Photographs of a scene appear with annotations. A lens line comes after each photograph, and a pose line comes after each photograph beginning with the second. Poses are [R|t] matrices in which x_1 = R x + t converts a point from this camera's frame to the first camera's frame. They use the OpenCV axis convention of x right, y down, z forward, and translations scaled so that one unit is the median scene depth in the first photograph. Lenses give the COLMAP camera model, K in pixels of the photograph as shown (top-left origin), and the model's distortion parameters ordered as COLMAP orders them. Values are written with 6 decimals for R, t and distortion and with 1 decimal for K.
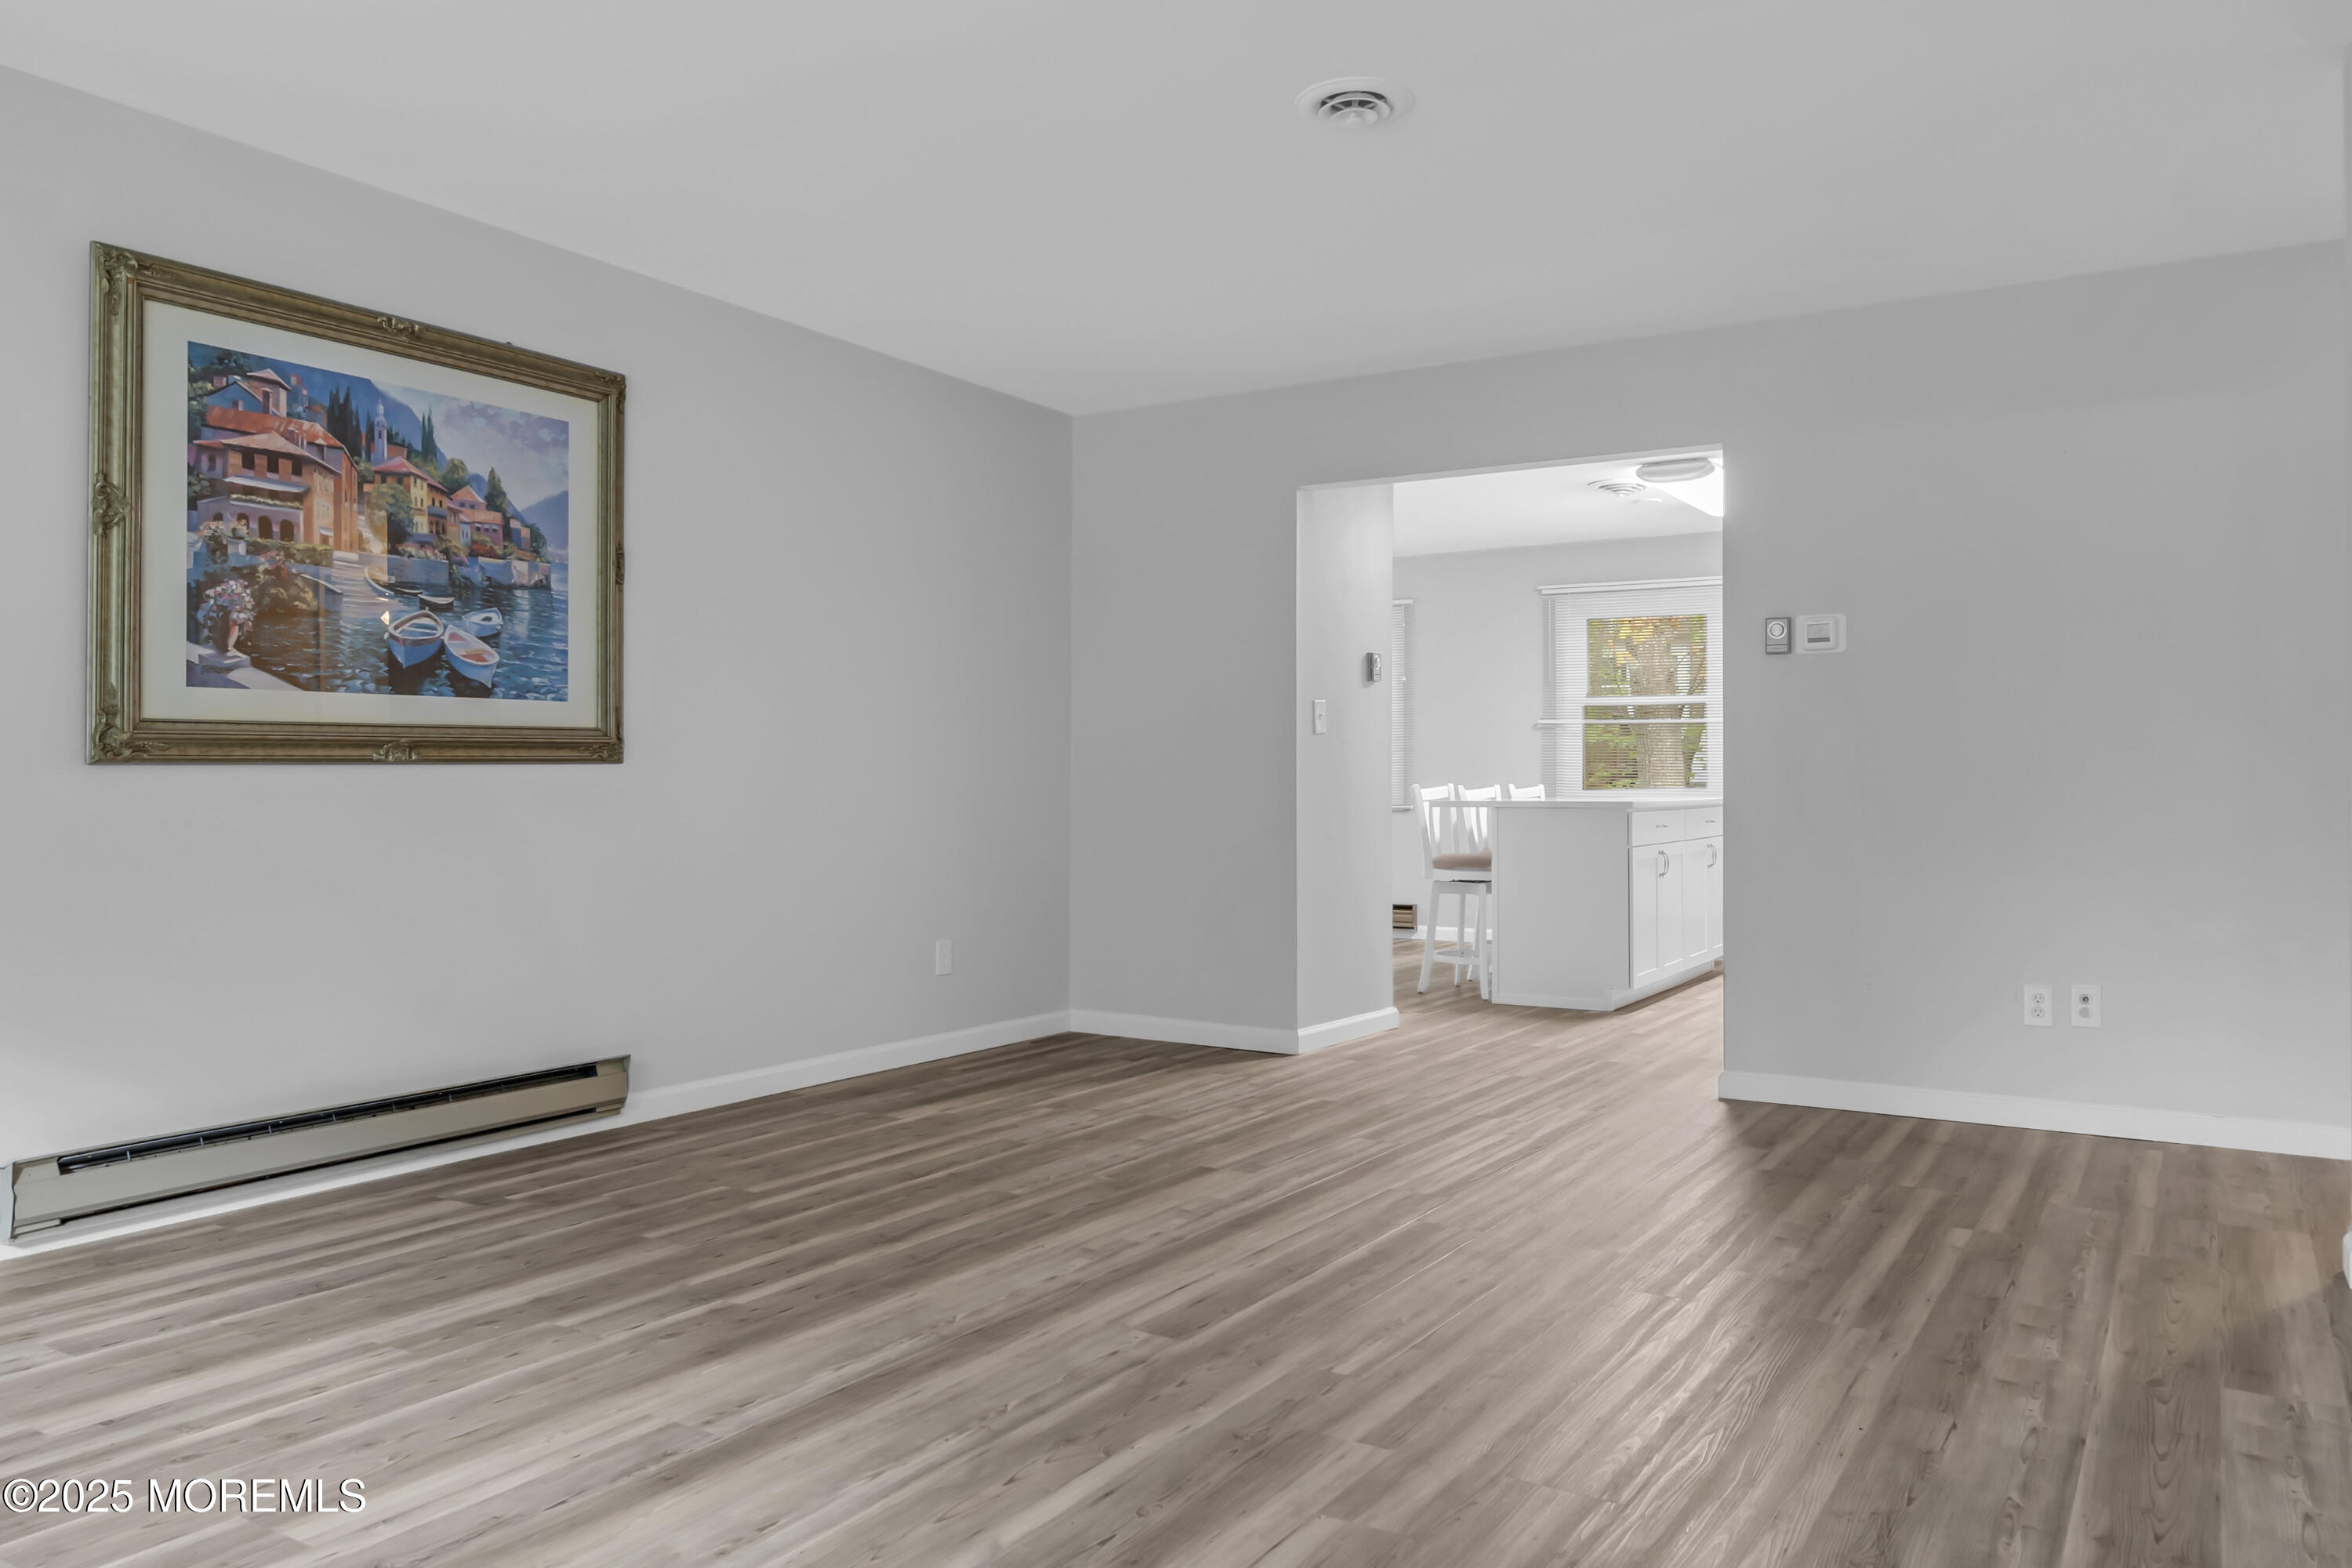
lens RADIAL K [[1667.9, 0, 1176.0], [0, 1667.9, 784.0], [0, 0, 1]] dist [-0.005429, -0.002945]
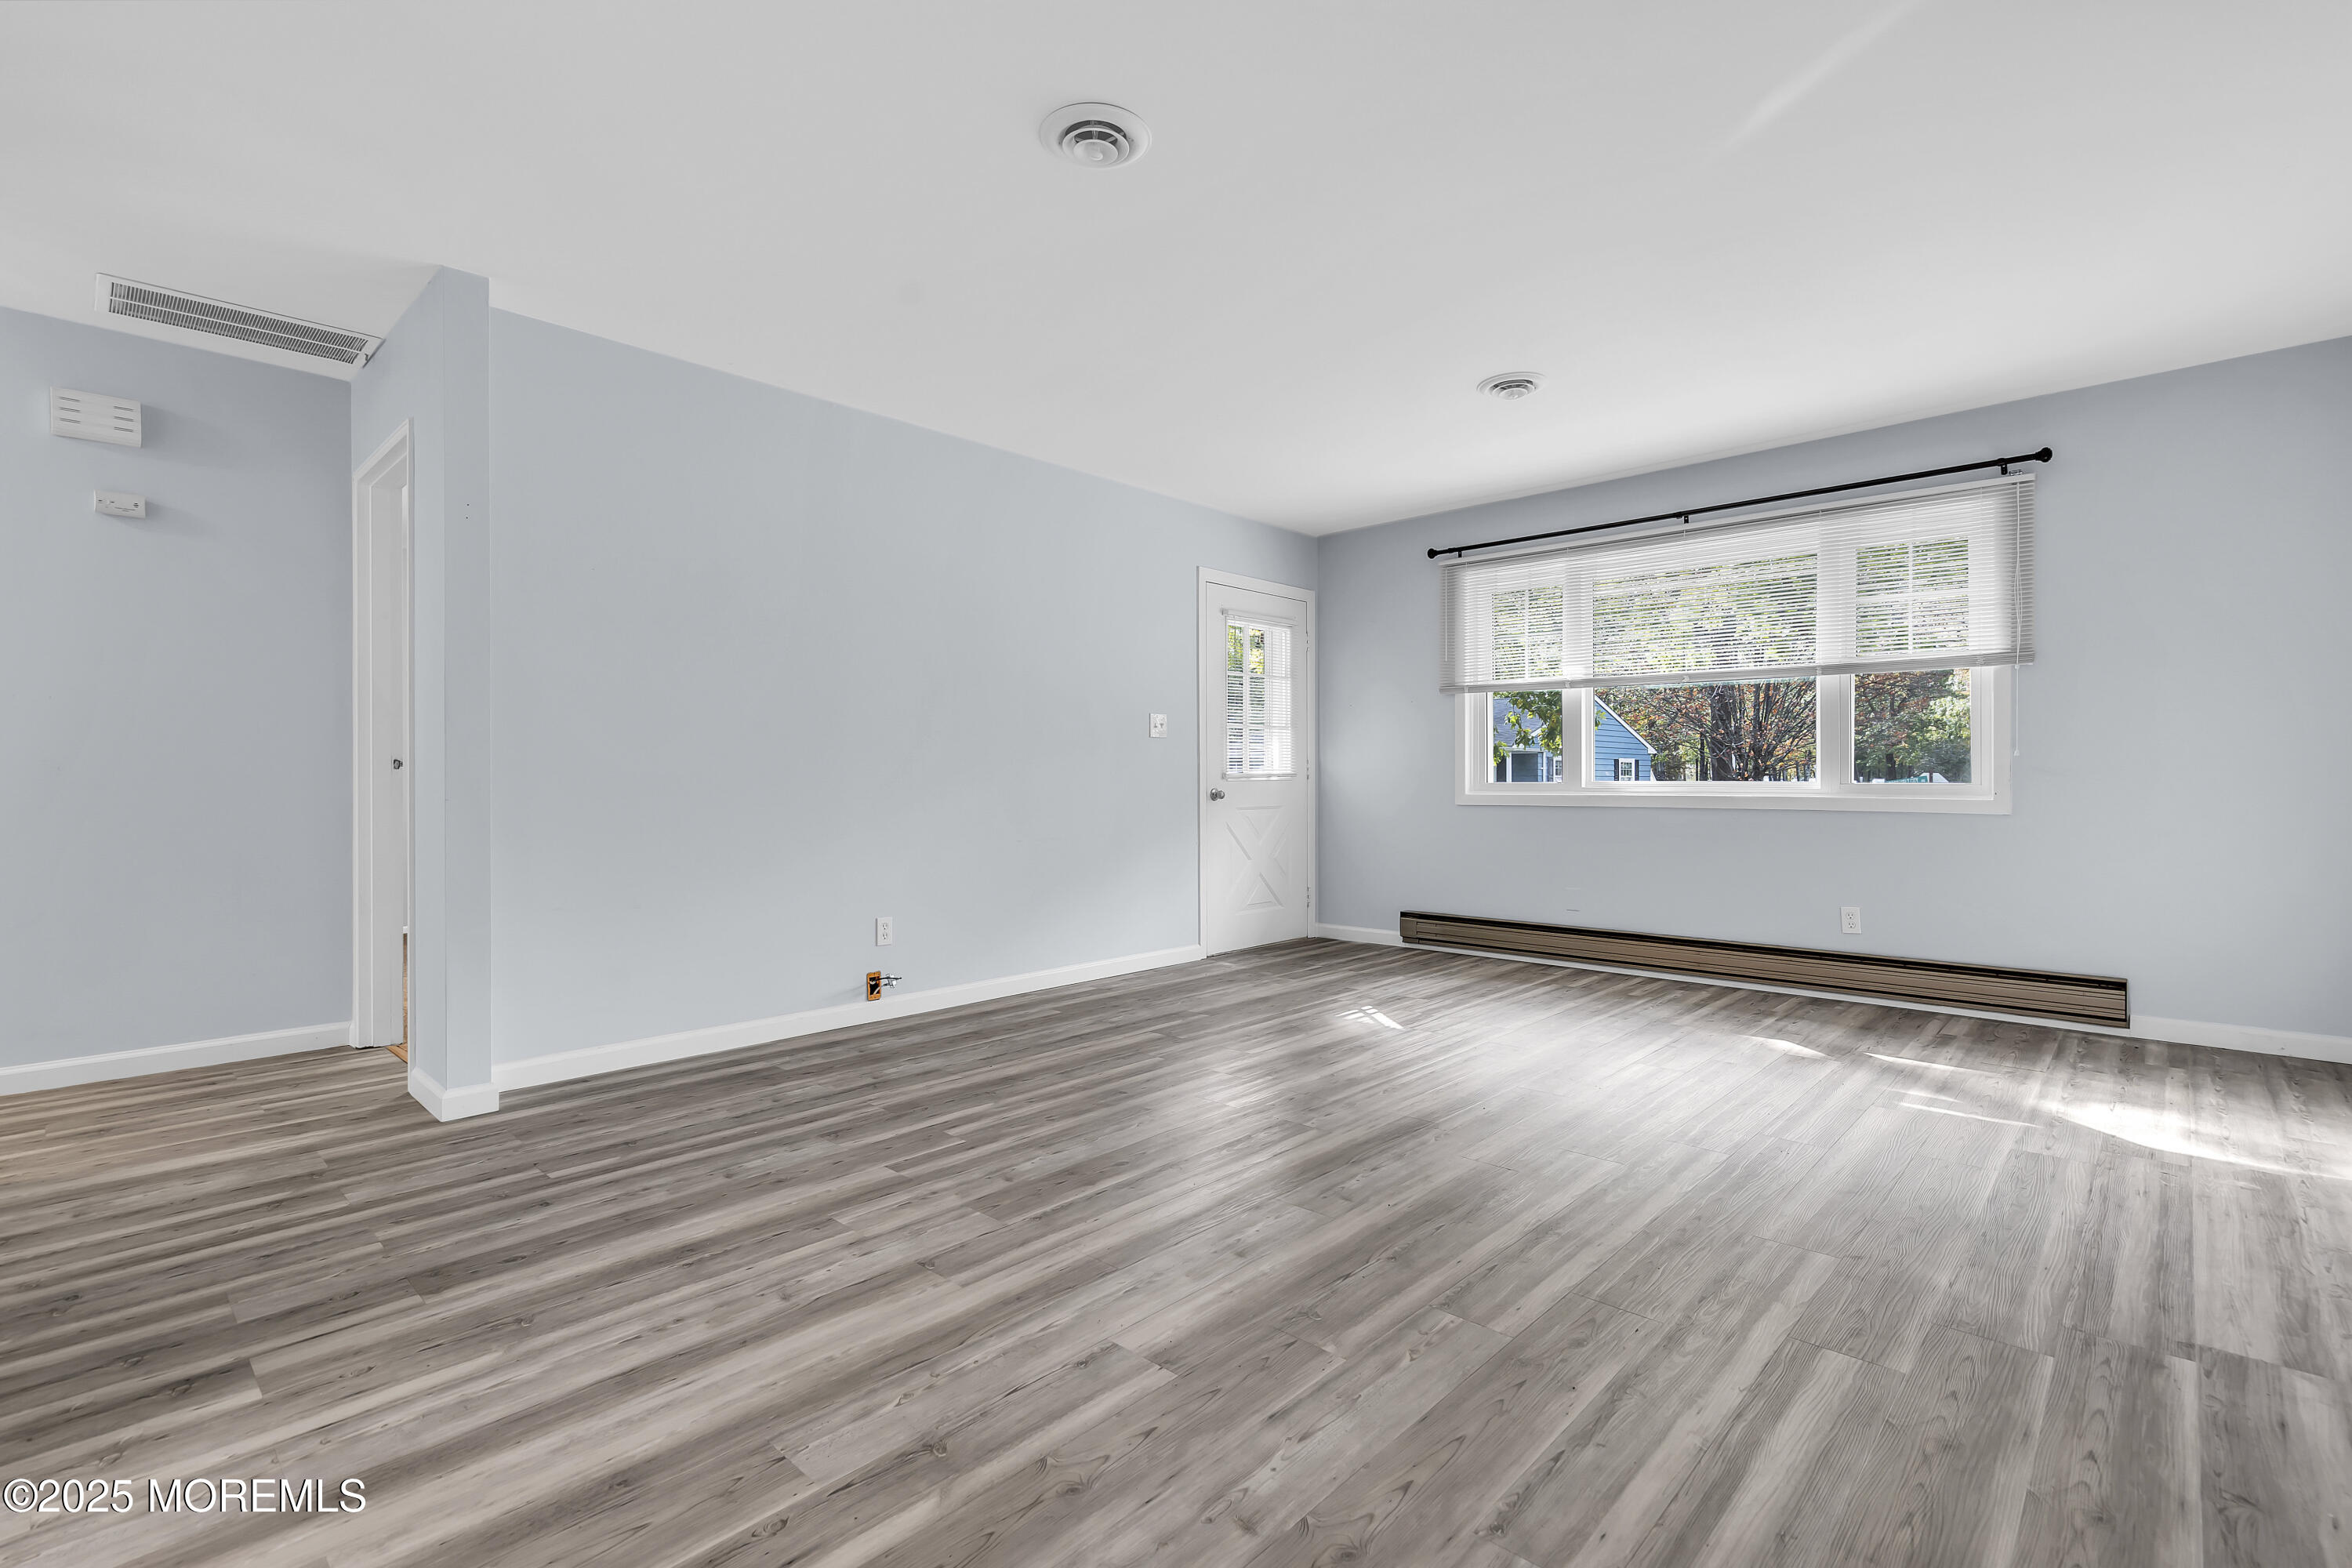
lens RADIAL K [[1064.6, 0, 1176.0], [0, 1064.6, 784.0], [0, 0, 1]] dist [-0.001515, -0.000524]
pose [[-0.980672, -0.001595, 0.195654, -0.100674], [-0.001378, 0.999998, 0.001241, 0.007149], [-0.195656, 0.000948, -0.980672, 2.165000]]
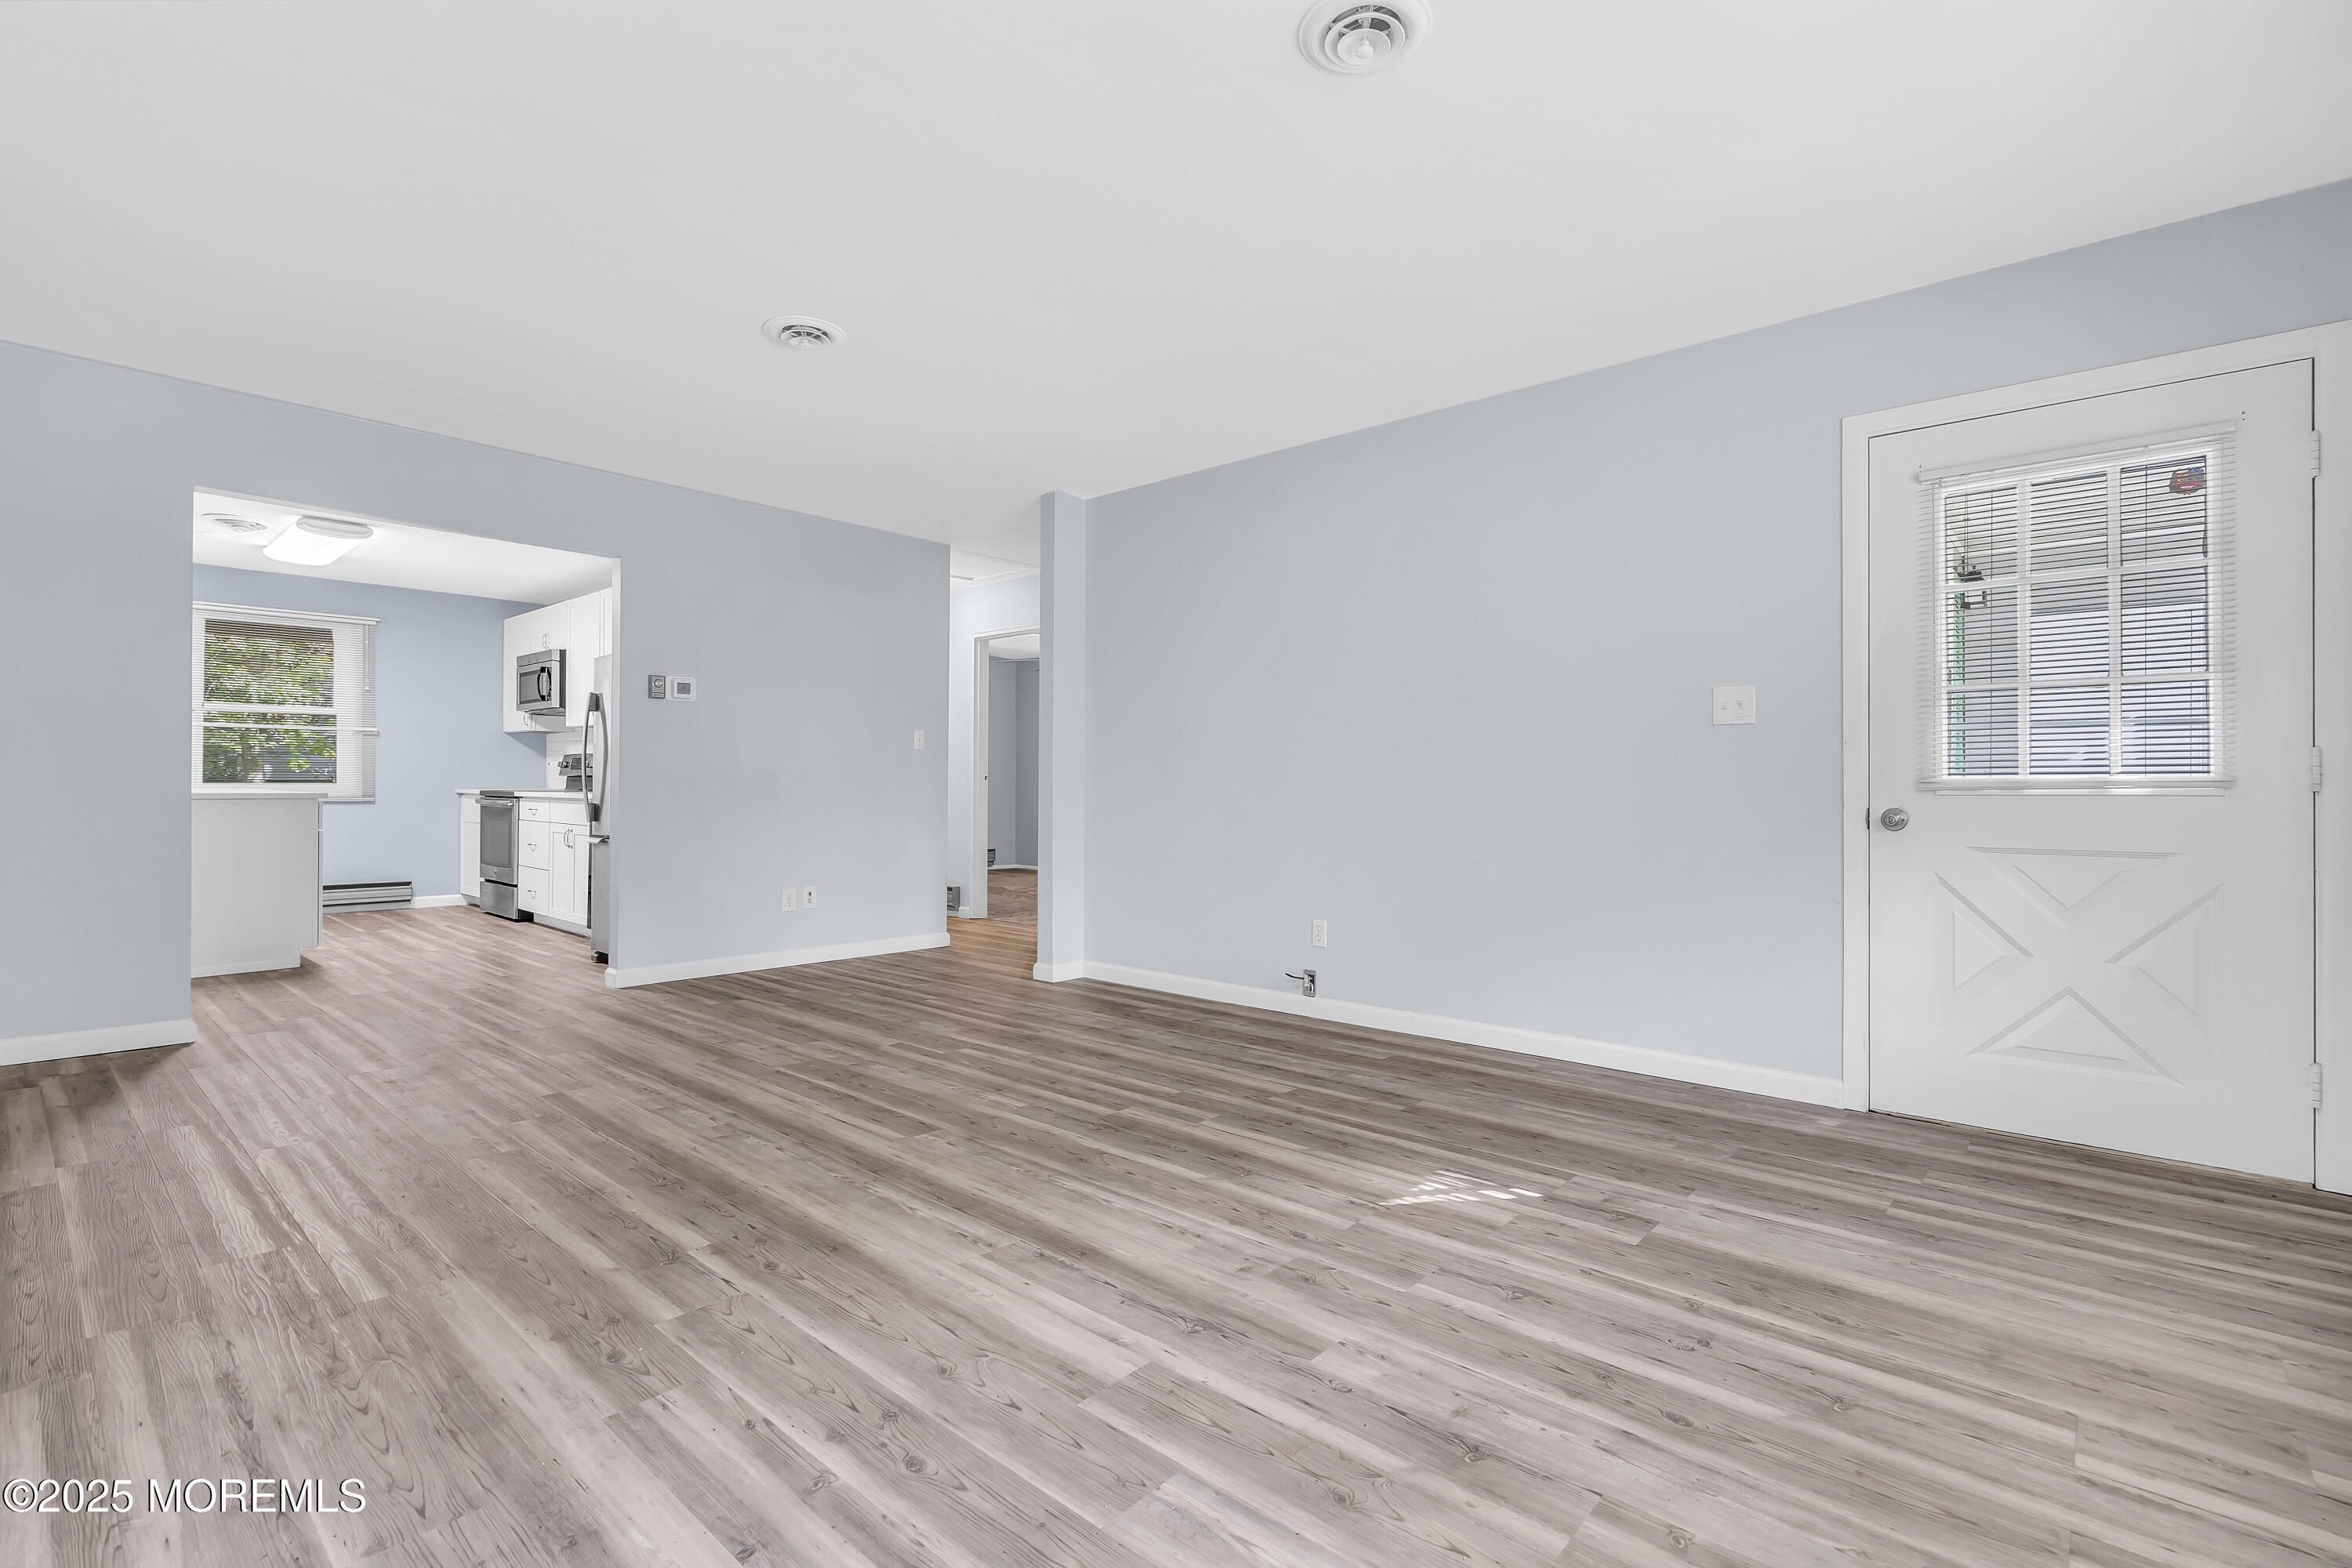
lens RADIAL K [[1072.5, 0, 1172.3], [0, 1072.5, 774.4], [0, 0, 1]] dist [-0.003195, 0.000954]
pose [[0.172758, 0.008890, 0.984924, -1.046338], [-0.006912, 0.999946, -0.007813, -0.003212], [-0.984940, -0.005459, 0.172811, 0.641250]]
